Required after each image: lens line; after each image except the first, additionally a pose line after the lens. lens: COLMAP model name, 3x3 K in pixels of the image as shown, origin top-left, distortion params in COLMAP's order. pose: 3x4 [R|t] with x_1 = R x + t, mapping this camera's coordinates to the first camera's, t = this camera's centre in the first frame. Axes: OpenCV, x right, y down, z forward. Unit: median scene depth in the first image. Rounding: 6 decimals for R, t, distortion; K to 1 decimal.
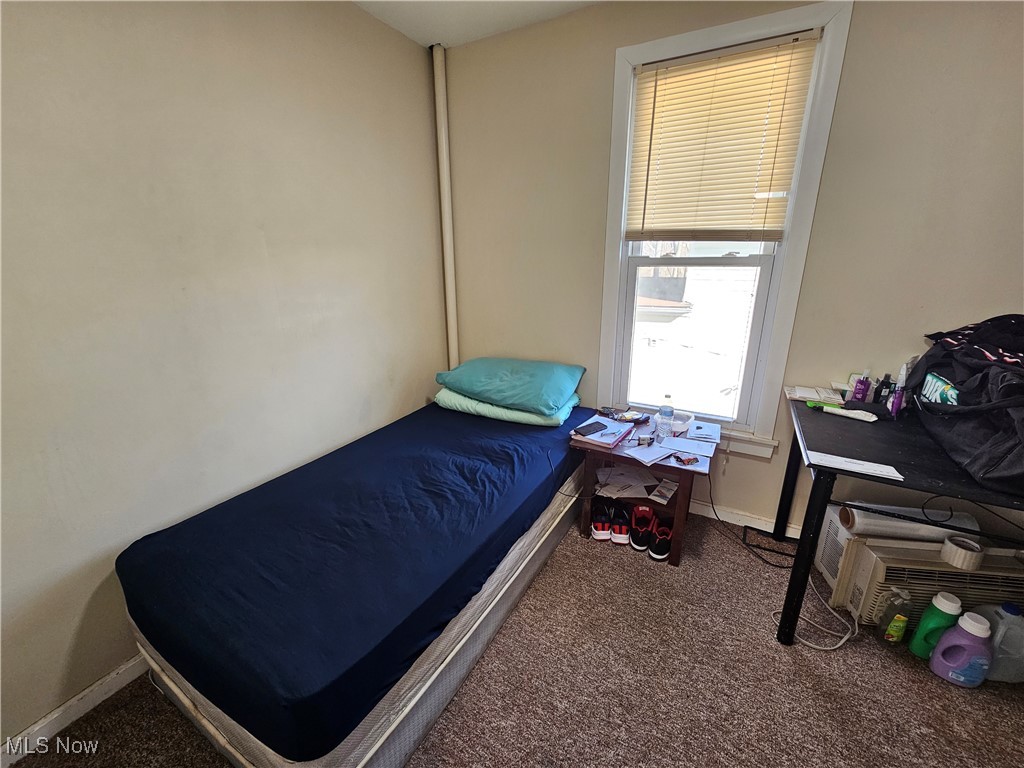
lens RADIAL K [[420.0, 0, 515.2], [0, 420.0, 384.6], [0, 0, 1]] dist [0.002365, -0.000927]
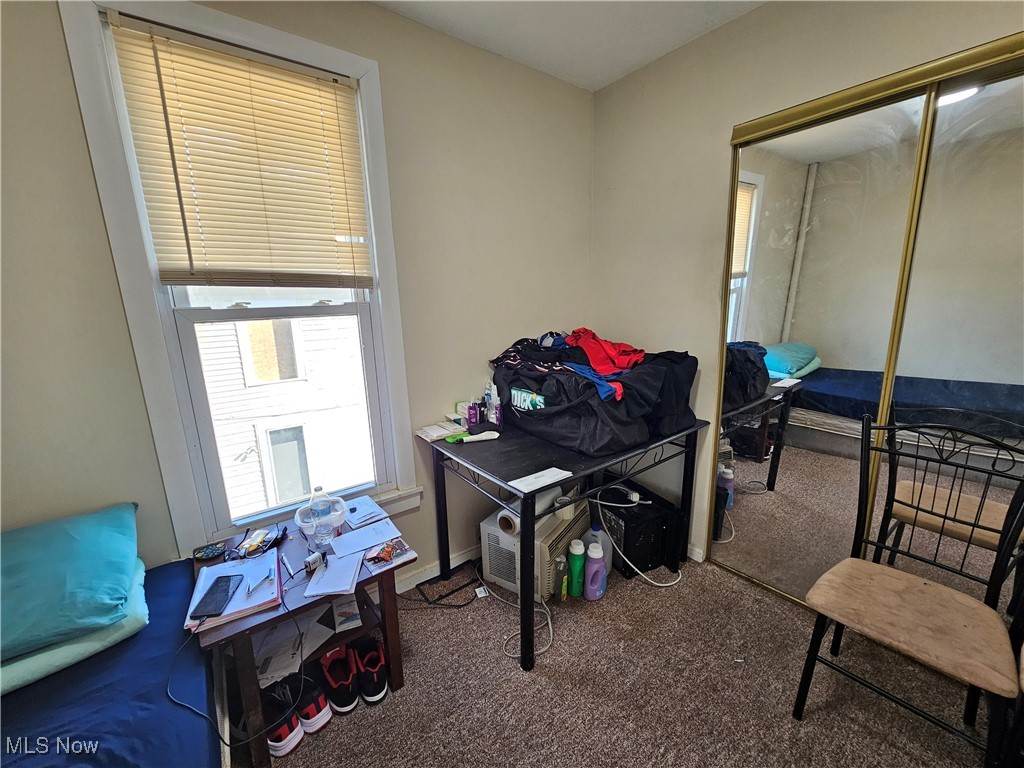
lens RADIAL K [[420.0, 0, 512.6], [0, 420.0, 386.4], [0, 0, 1]] dist [0.002365, -0.000927]
pose [[0.407395, -0.193340, 0.892552, -0.123306], [0.292876, 0.953372, 0.072835, -0.098899], [-0.865016, 0.231734, 0.445024, 0.332162]]
